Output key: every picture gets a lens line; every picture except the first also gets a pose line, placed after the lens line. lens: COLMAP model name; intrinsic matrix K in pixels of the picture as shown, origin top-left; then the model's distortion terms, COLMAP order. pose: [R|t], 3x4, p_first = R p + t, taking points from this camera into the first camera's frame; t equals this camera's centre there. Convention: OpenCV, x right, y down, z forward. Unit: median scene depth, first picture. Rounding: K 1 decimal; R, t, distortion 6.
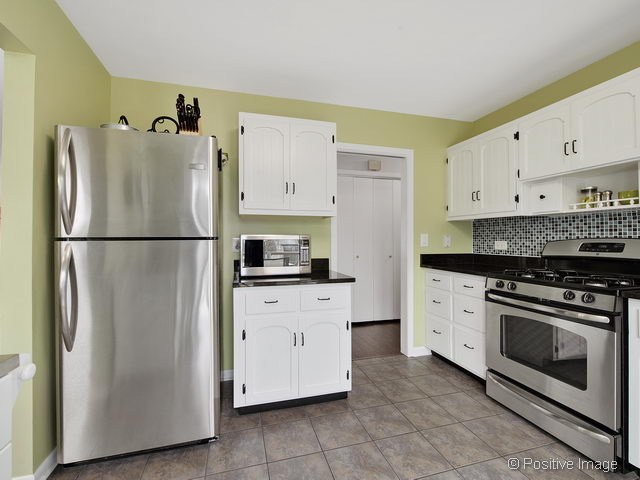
lens RADIAL K [[288.5, 0, 320.0], [0, 288.5, 240.0], [0, 0, 1]] dist [0.009663, -0.000259]
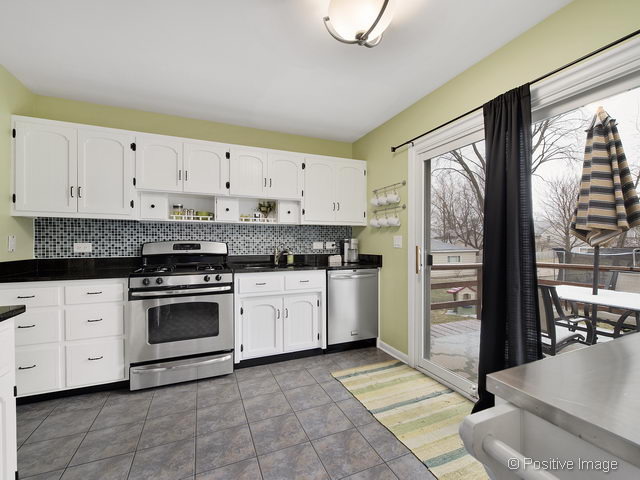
lens RADIAL K [[284.6, 0, 321.4], [0, 284.6, 246.4], [0, 0, 1]] dist [-0.000587, -0.000207]
pose [[-0.111659, -0.011701, 0.993678, -0.506893], [0.002791, 0.999923, 0.012088, 0.007403], [-0.993743, 0.004123, -0.111618, 0.438430]]
